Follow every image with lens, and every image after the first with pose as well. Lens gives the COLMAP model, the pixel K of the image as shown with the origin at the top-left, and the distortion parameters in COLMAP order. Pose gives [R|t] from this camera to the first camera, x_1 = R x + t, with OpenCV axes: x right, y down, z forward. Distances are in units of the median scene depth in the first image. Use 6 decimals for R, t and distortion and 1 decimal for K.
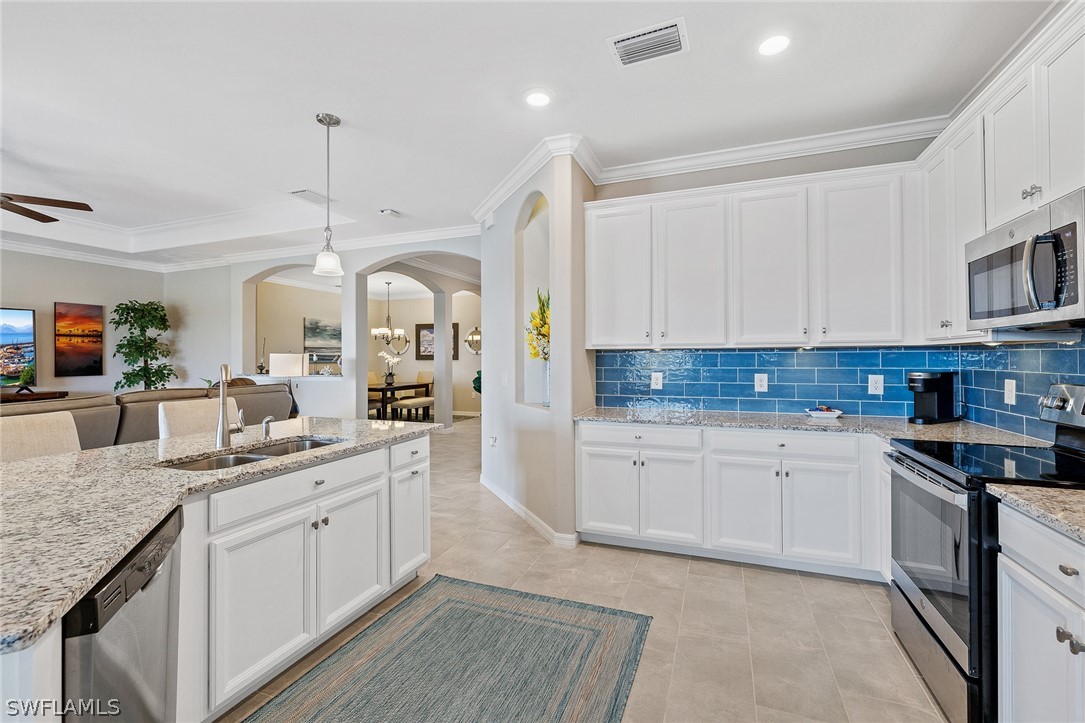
lens RADIAL K [[462.3, 0, 546.0], [0, 462.3, 352.9], [0, 0, 1]] dist [0.000677, -0.000101]
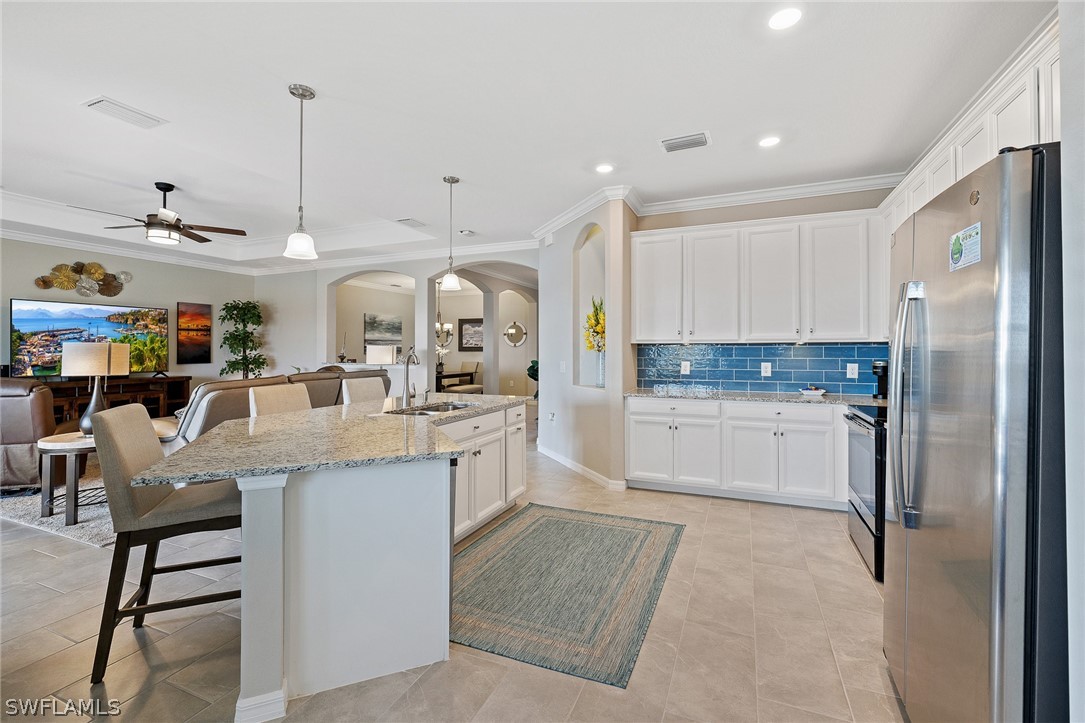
lens RADIAL K [[467.1, 0, 545.4], [0, 467.1, 344.9], [0, 0, 1]] dist [0.000518, -0.000066]
pose [[0.999311, 0.003508, -0.036938, -0.114576], [-0.003507, 0.999994, 0.000072, -0.003028], [0.036938, 0.000057, 0.999318, -0.354589]]
